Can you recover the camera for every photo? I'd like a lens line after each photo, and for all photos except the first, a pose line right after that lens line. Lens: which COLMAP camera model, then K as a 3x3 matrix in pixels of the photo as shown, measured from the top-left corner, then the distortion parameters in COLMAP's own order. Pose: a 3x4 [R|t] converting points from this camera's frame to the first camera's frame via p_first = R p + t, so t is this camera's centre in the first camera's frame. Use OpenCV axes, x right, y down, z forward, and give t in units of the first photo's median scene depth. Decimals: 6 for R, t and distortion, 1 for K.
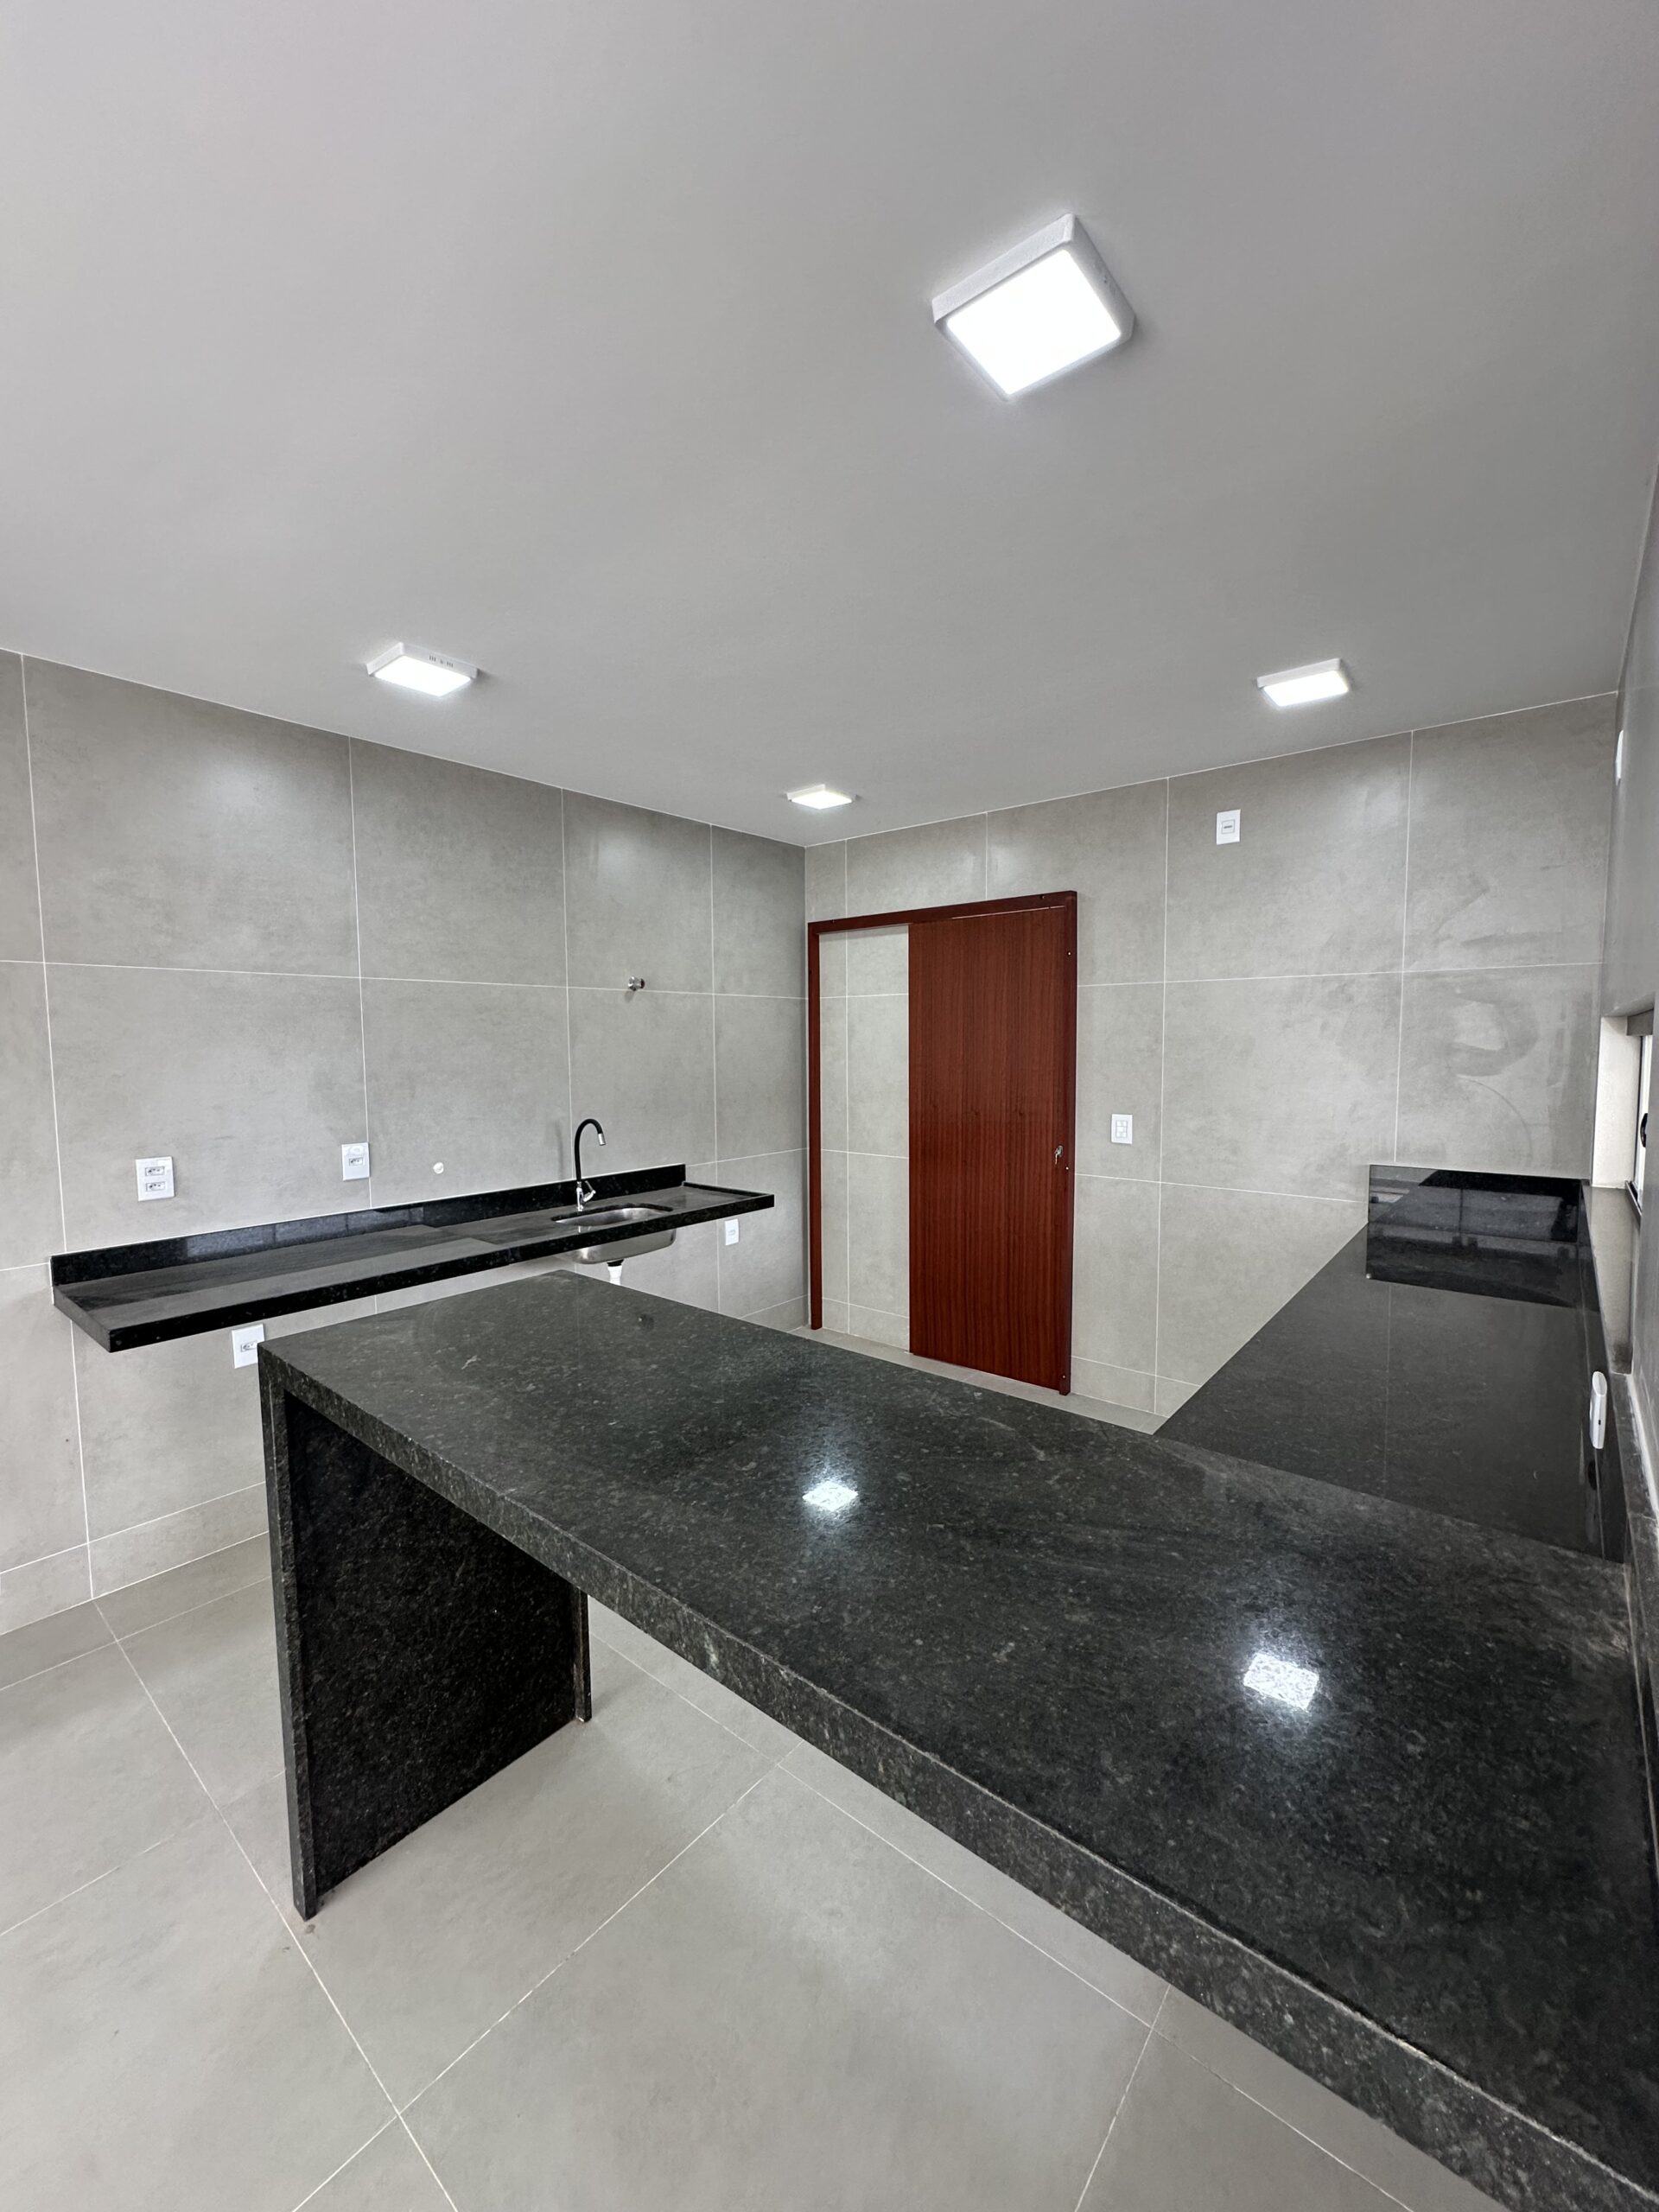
lens RADIAL K [[878.1, 0, 824.9], [0, 878.1, 1098.7], [0, 0, 1]] dist [0.001638, 0.000068]
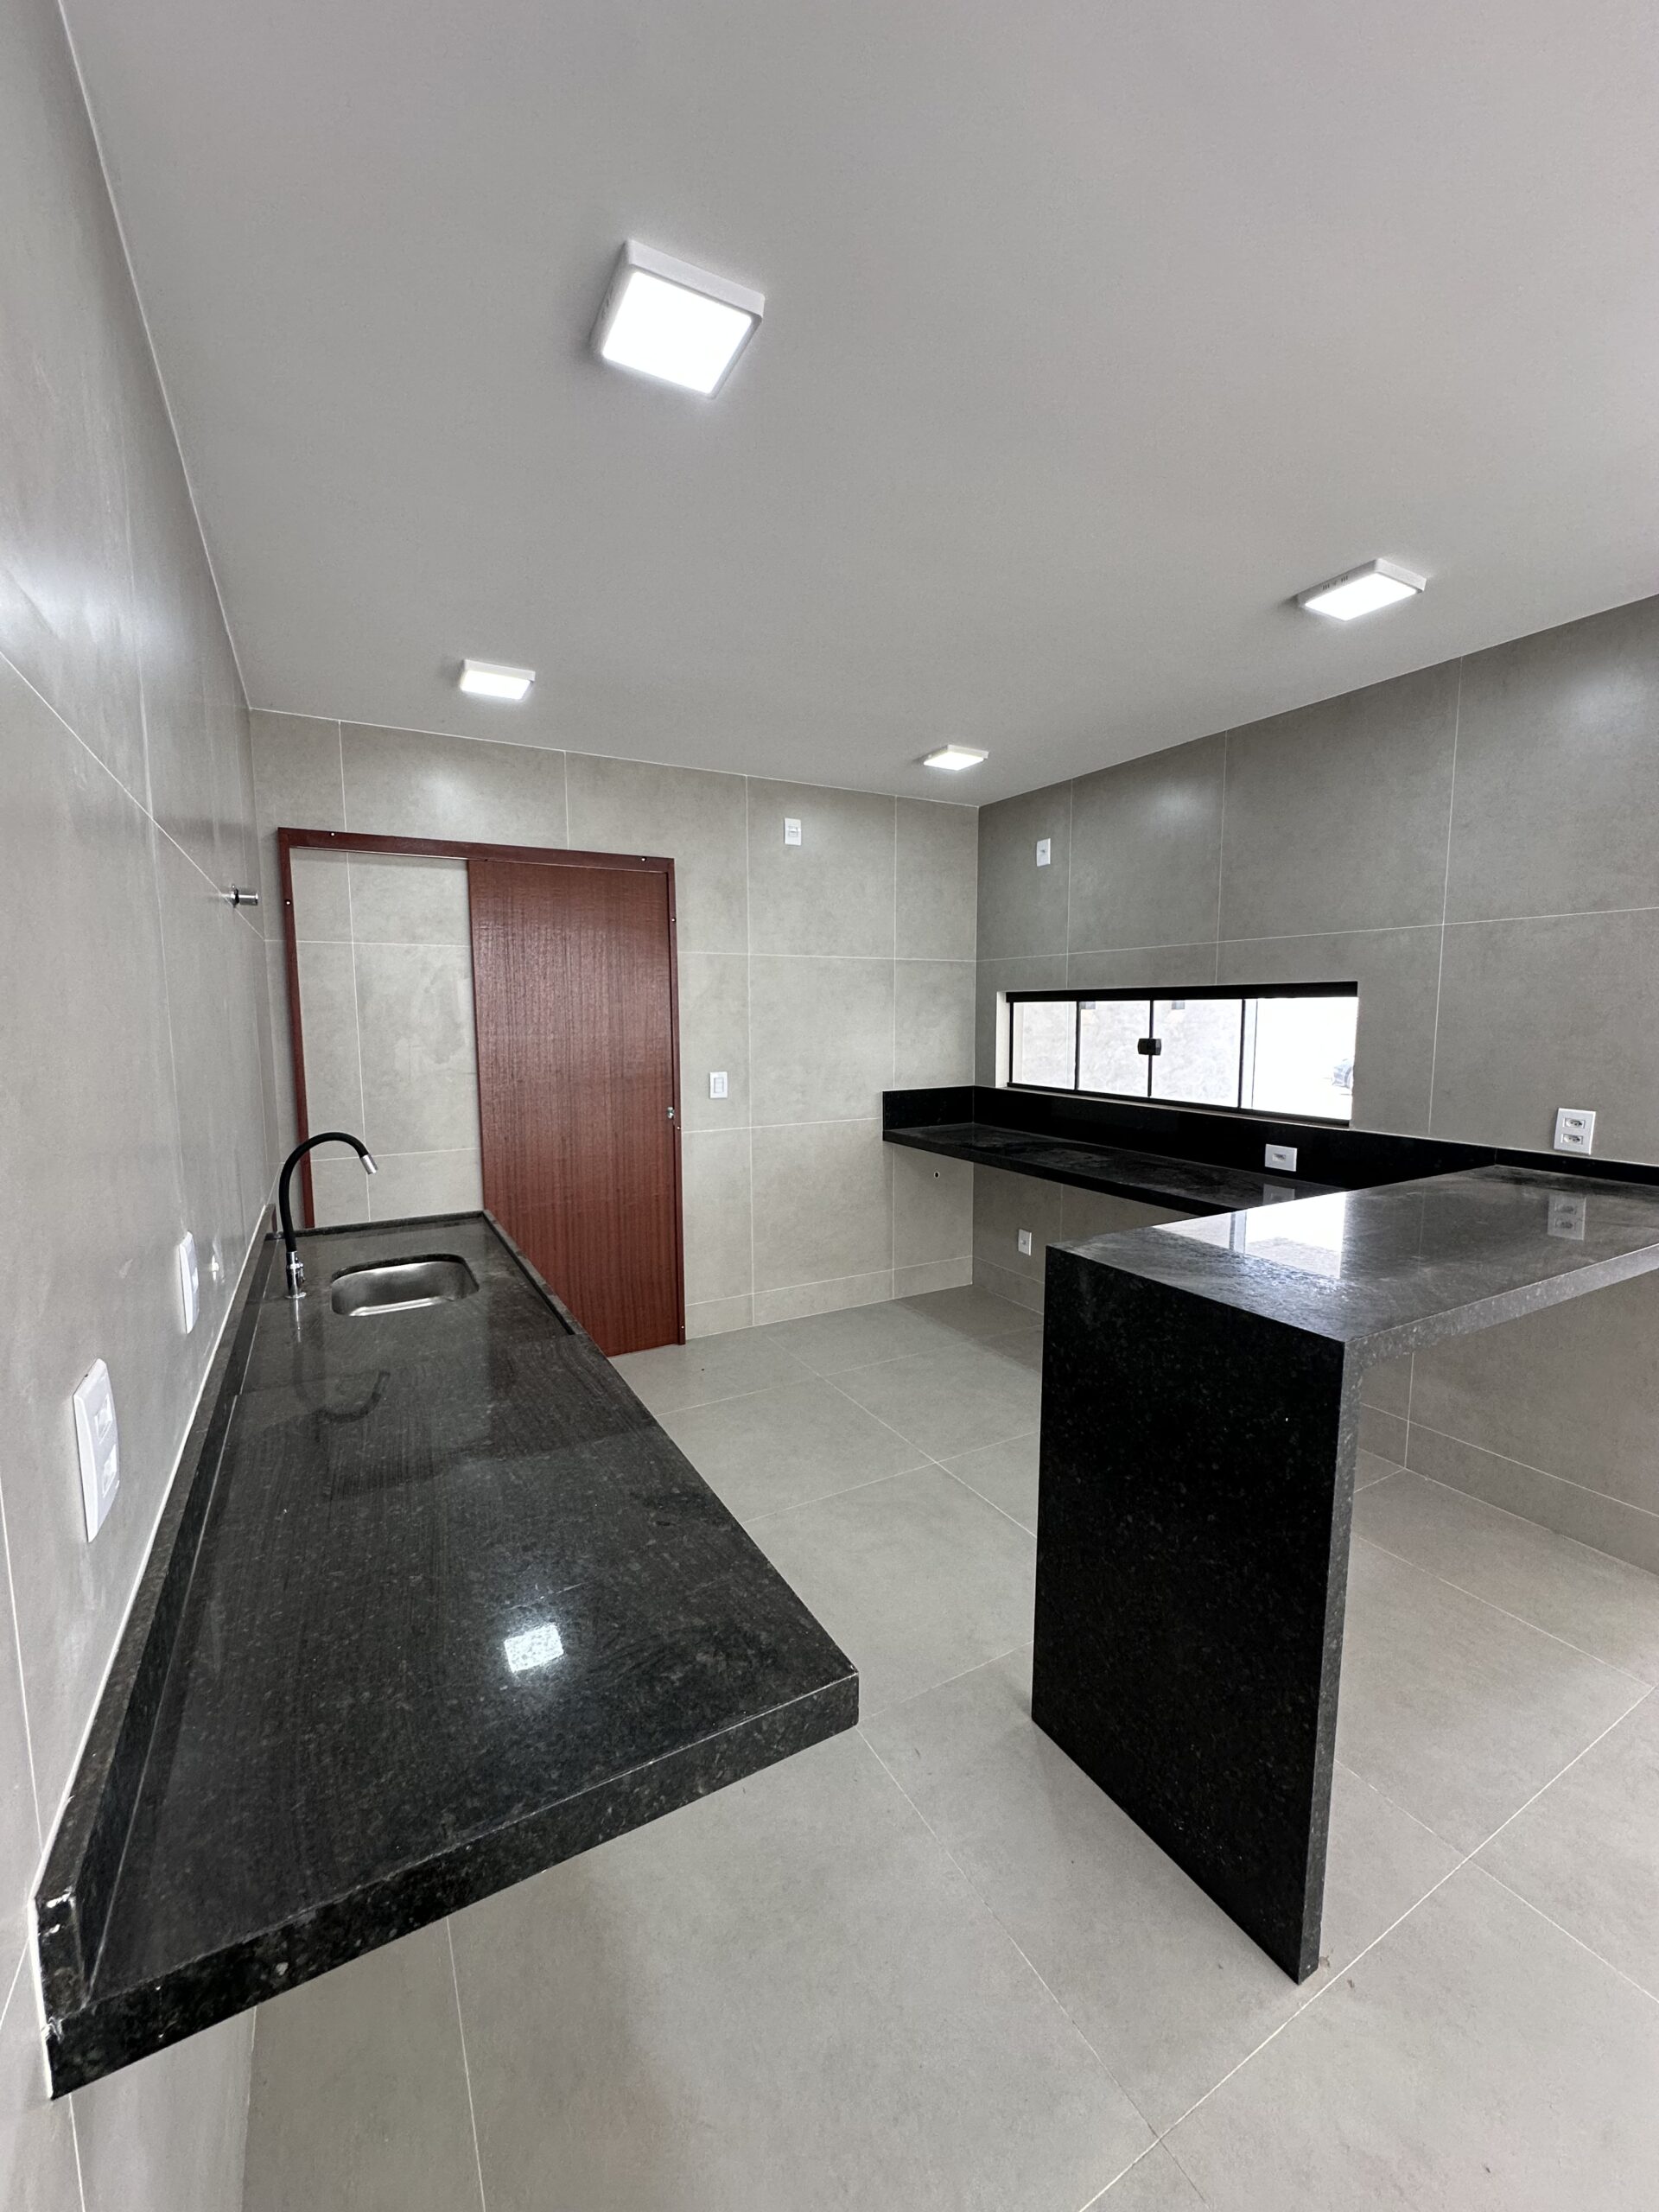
lens RADIAL K [[878.1, 0, 828.6], [0, 878.1, 1109.4], [0, 0, 1]] dist [0.001638, 0.000068]
pose [[0.345252, -0.096273, 0.933559, -0.652712], [0.072702, 0.994479, 0.075669, -0.008871], [-0.935690, 0.041747, 0.350345, 0.482951]]
